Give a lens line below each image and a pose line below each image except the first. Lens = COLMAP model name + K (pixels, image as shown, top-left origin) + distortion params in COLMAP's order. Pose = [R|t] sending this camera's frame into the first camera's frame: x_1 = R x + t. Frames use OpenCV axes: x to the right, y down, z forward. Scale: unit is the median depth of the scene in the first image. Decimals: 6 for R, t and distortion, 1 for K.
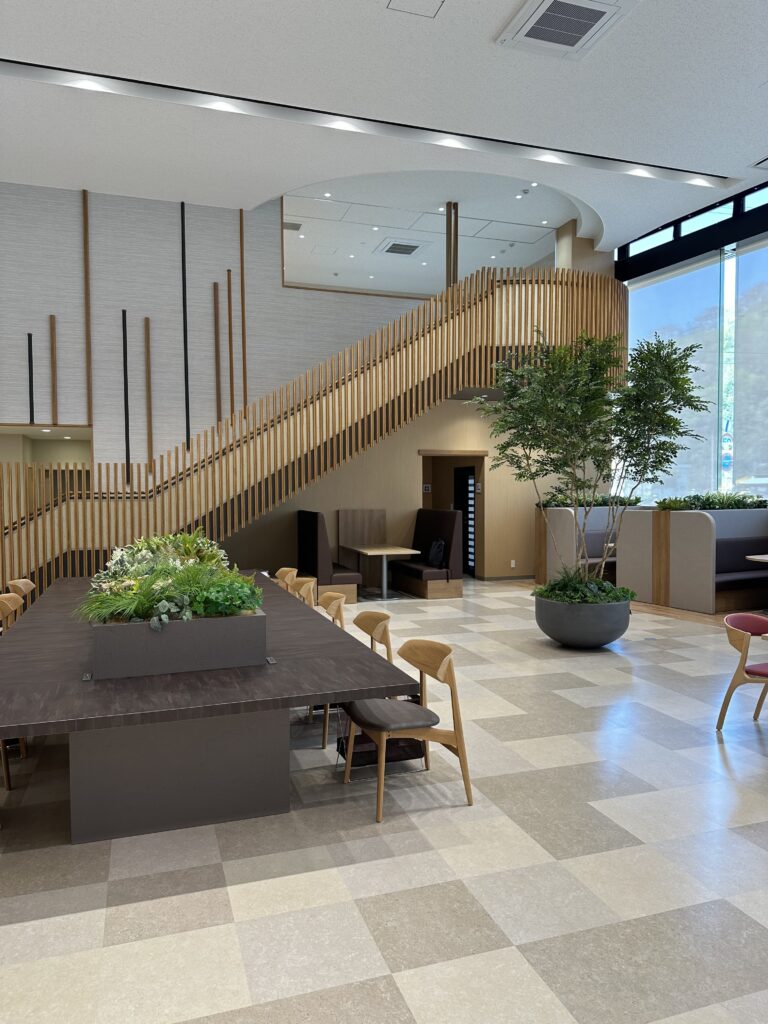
lens RADIAL K [[721.4, 0, 383.8], [0, 721.4, 515.6], [0, 0, 1]] dist [-0.004591, -0.007095]
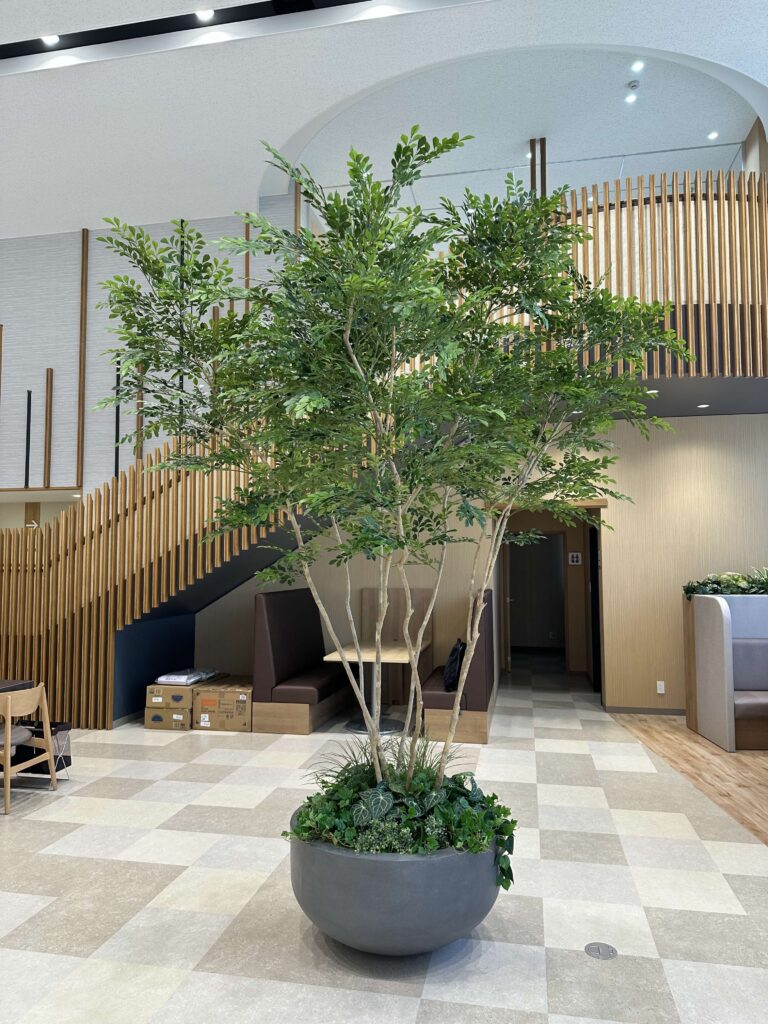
lens RADIAL K [[721.4, 0, 382.1], [0, 721.4, 513.1], [0, 0, 1]] dist [-0.004591, -0.007095]
pose [[0.865501, -0.032590, -0.499846, 0.345624], [-0.021639, 0.994517, -0.102311, -0.012533], [0.500440, 0.099367, 0.860050, 0.439310]]
